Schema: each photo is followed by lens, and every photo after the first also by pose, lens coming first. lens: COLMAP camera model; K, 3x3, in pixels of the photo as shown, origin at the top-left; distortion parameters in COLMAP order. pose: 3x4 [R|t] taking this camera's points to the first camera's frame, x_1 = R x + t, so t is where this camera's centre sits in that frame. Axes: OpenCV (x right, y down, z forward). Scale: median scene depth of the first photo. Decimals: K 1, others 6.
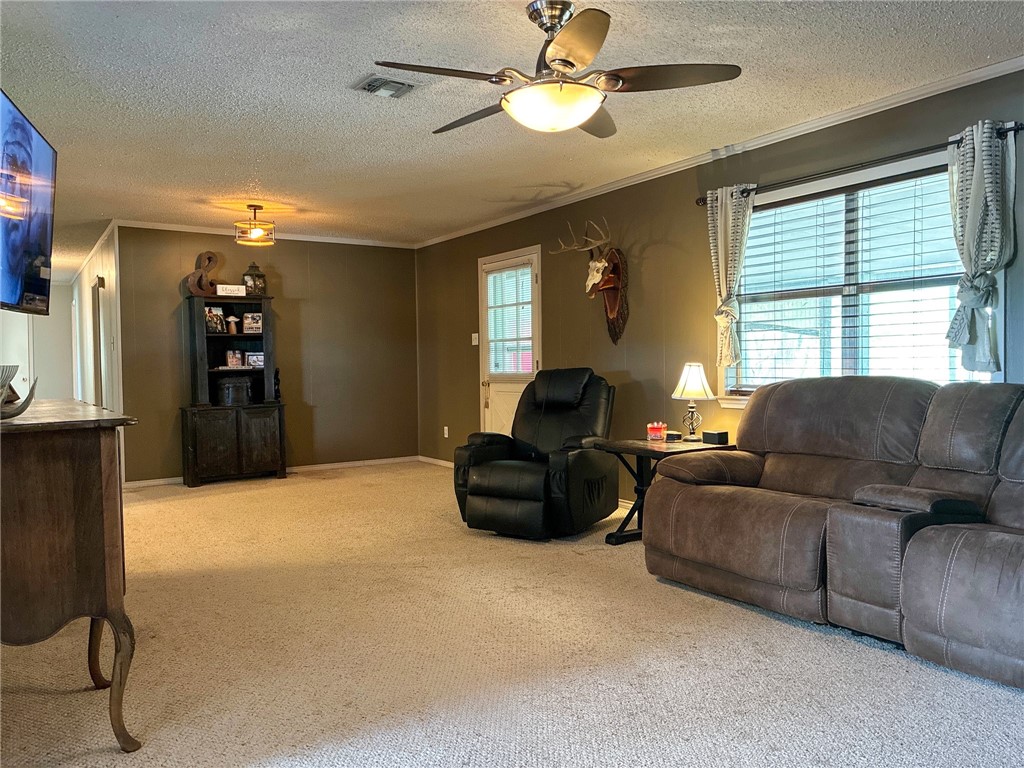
lens RADIAL K [[778.4, 0, 521.4], [0, 778.4, 380.3], [0, 0, 1]] dist [0.000307, -0.017835]
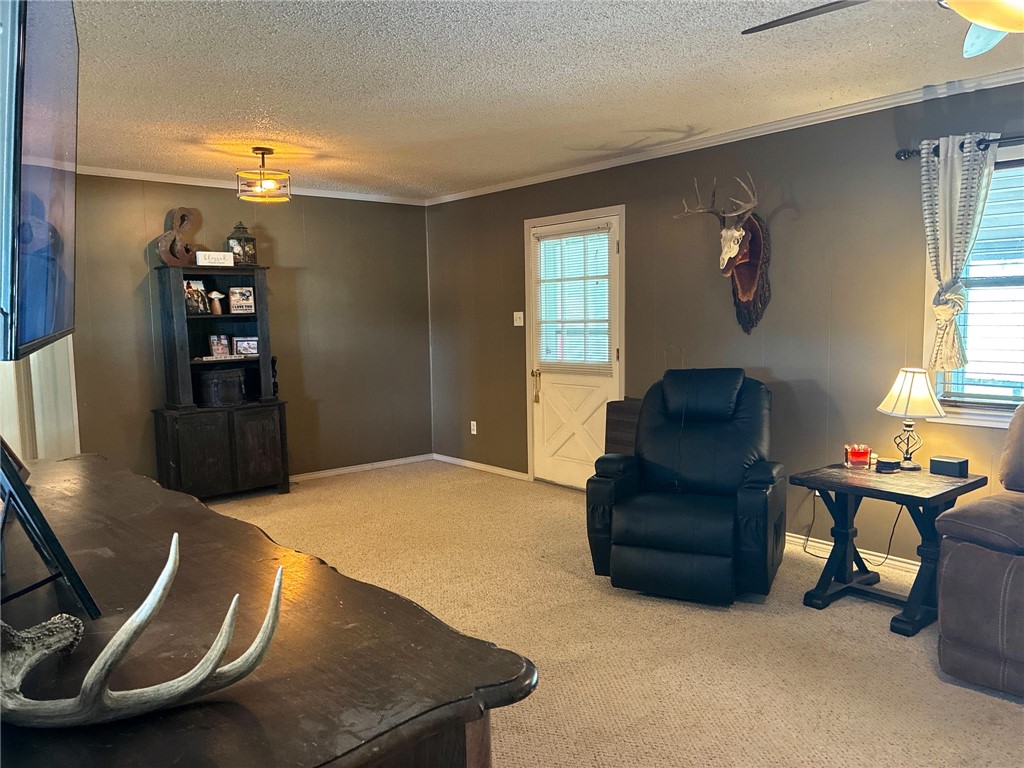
lens RADIAL K [[778.4, 0, 515.4], [0, 778.4, 383.3], [0, 0, 1]] dist [0.000307, -0.017835]
pose [[0.993175, -0.014736, 0.115697, -0.213387], [0.007509, 0.998007, 0.062657, -0.048496], [-0.116389, -0.061361, 0.991306, 0.236830]]
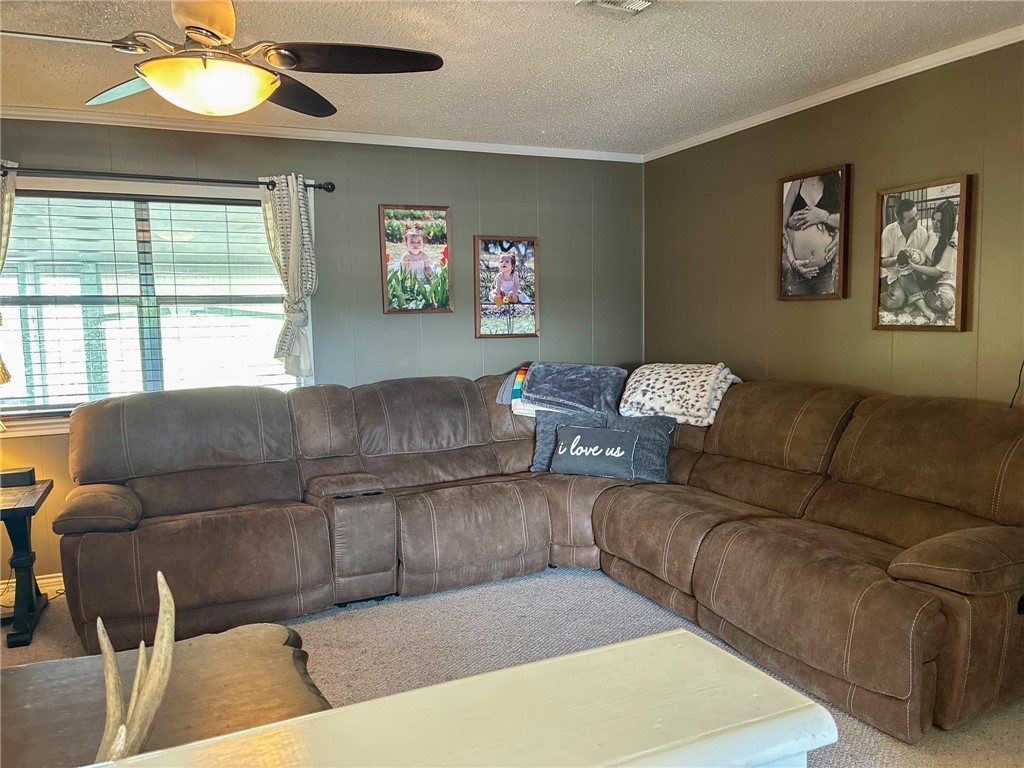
lens RADIAL K [[778.4, 0, 489.3], [0, 778.4, 398.4], [0, 0, 1]] dist [0.000307, -0.017835]
pose [[0.139591, -0.089646, 0.986143, -0.373529], [0.040540, 0.995576, 0.084765, -0.044678], [-0.989379, 0.028146, 0.142608, 0.327269]]
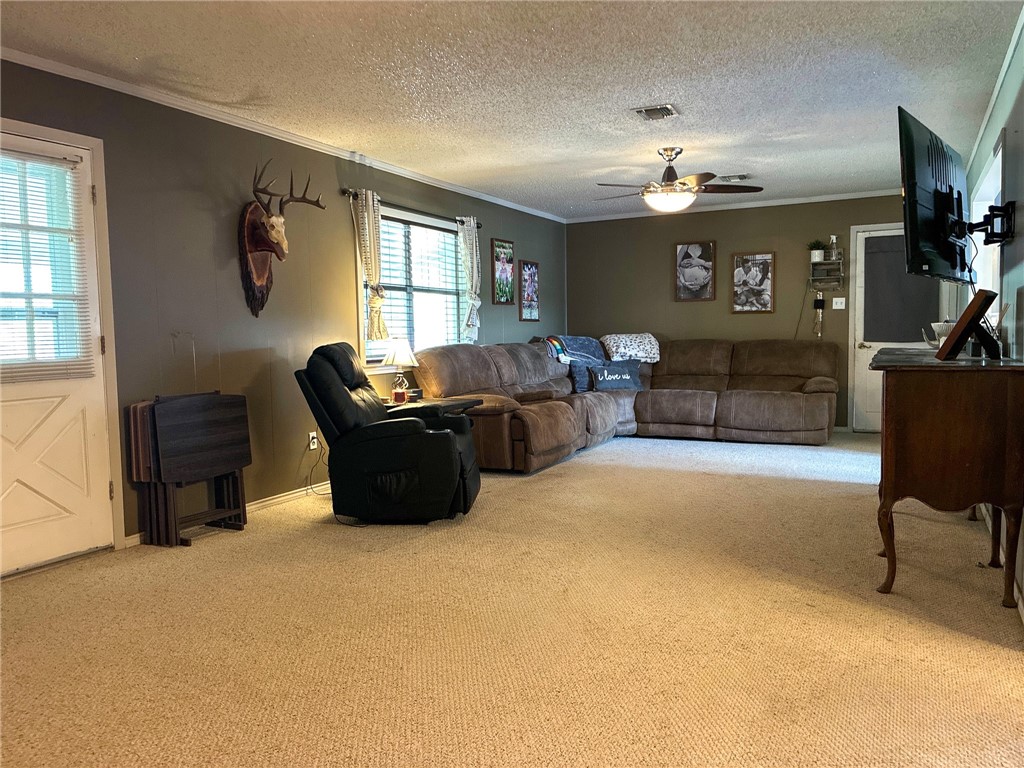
lens RADIAL K [[778.4, 0, 517.4], [0, 778.4, 390.7], [0, 0, 1]] dist [0.000307, -0.017835]
pose [[-0.514912, -0.037722, 0.856413, -0.755015], [0.048267, 0.996171, 0.072898, -0.014935], [-0.855883, 0.078872, -0.511120, 1.216908]]
